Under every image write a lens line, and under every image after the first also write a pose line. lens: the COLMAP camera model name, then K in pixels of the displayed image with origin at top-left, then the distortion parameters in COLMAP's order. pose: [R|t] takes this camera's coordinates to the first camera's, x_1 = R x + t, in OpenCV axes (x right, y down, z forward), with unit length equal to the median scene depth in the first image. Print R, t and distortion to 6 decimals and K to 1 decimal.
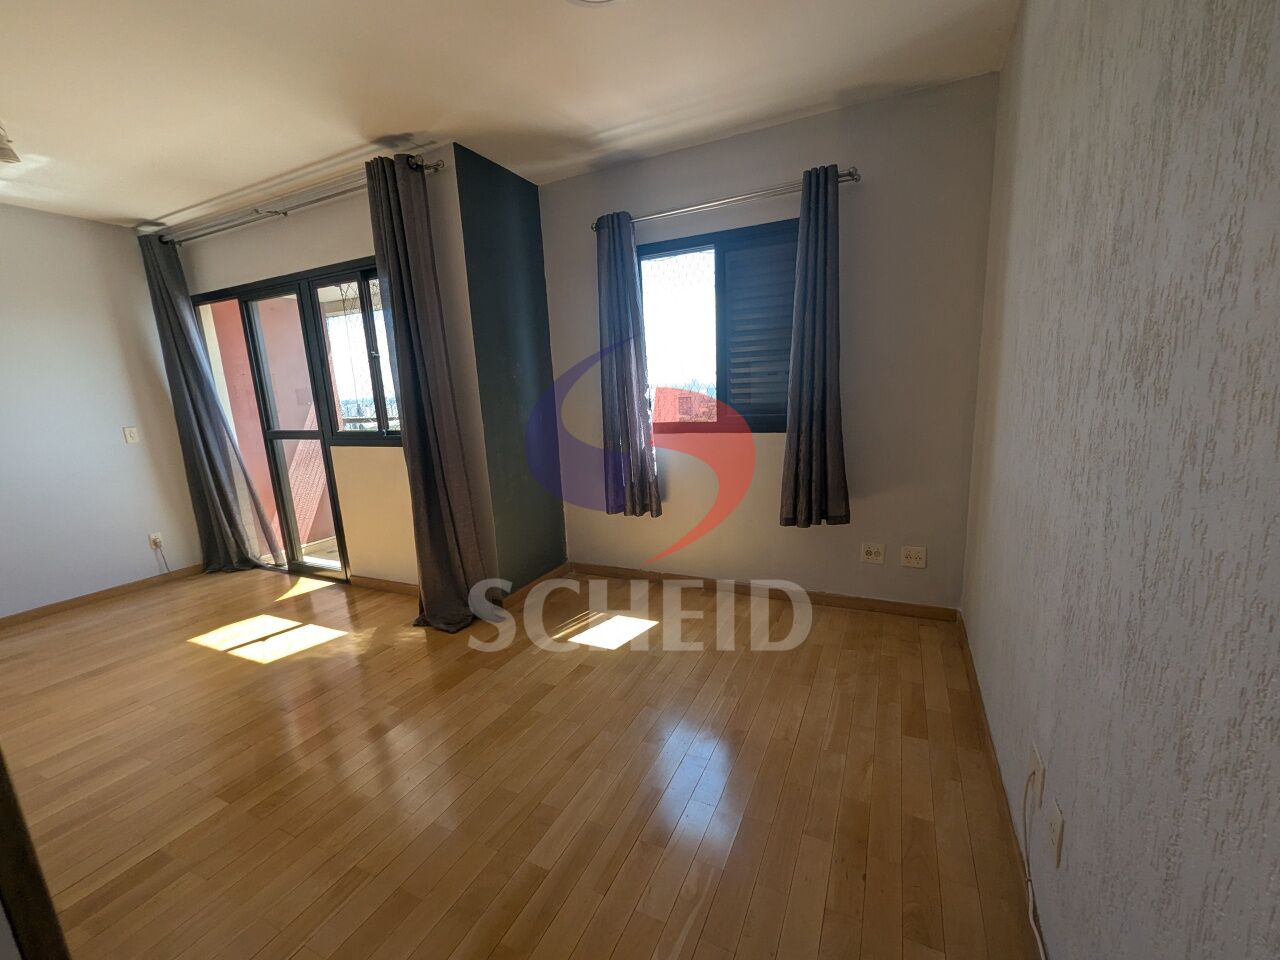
lens RADIAL K [[528.1, 0, 652.6], [0, 528.1, 484.4], [0, 0, 1]] dist [0.000374, -0.003224]
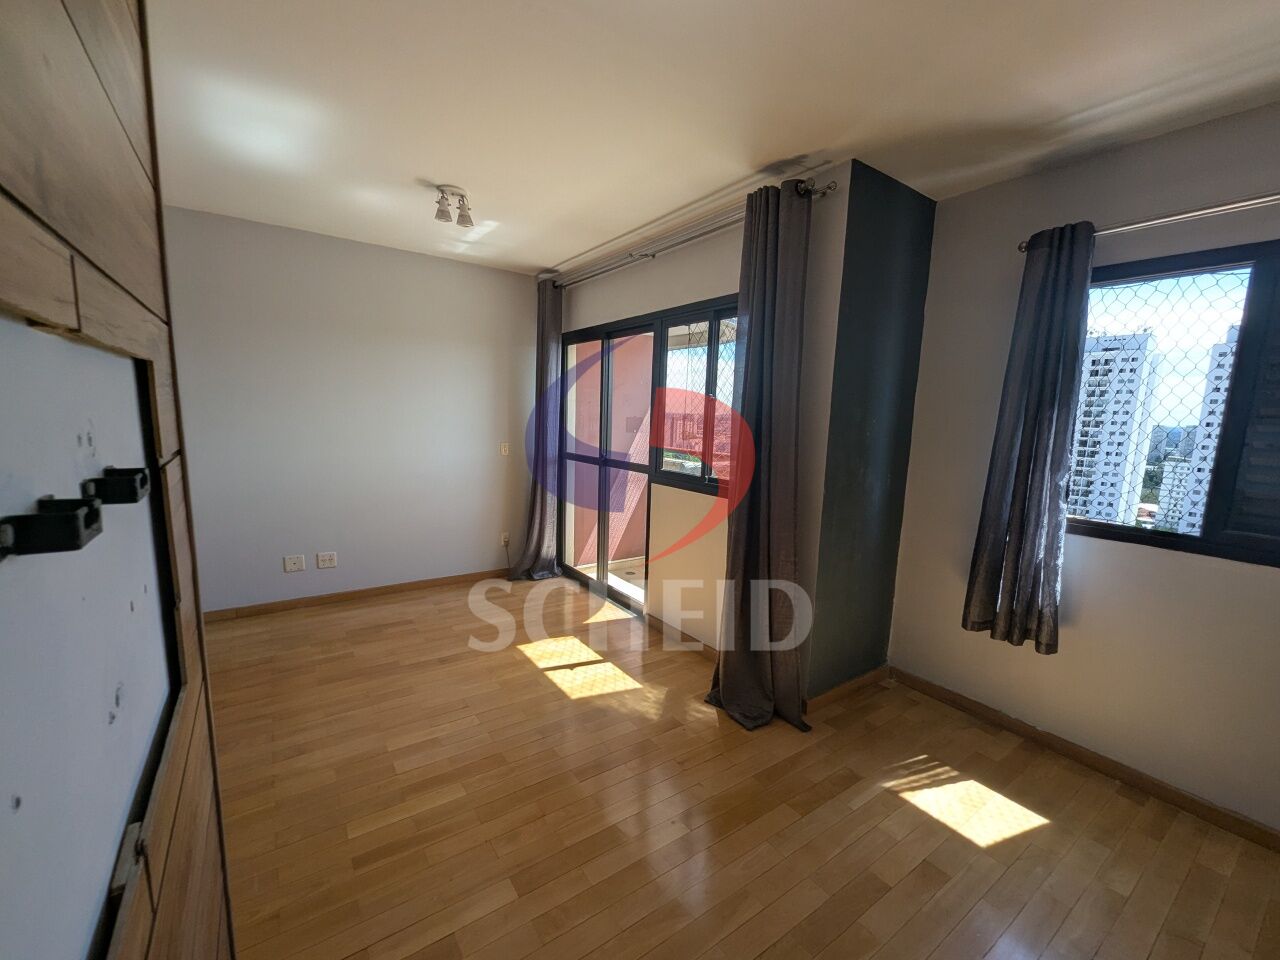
lens RADIAL K [[528.1, 0, 652.6], [0, 528.1, 484.4], [0, 0, 1]] dist [0.000374, -0.003224]
pose [[0.866778, 0.143887, -0.477486, -0.159399], [-0.166956, 0.985946, -0.005968, -0.074300], [0.469917, 0.084892, 0.878619, 0.145628]]
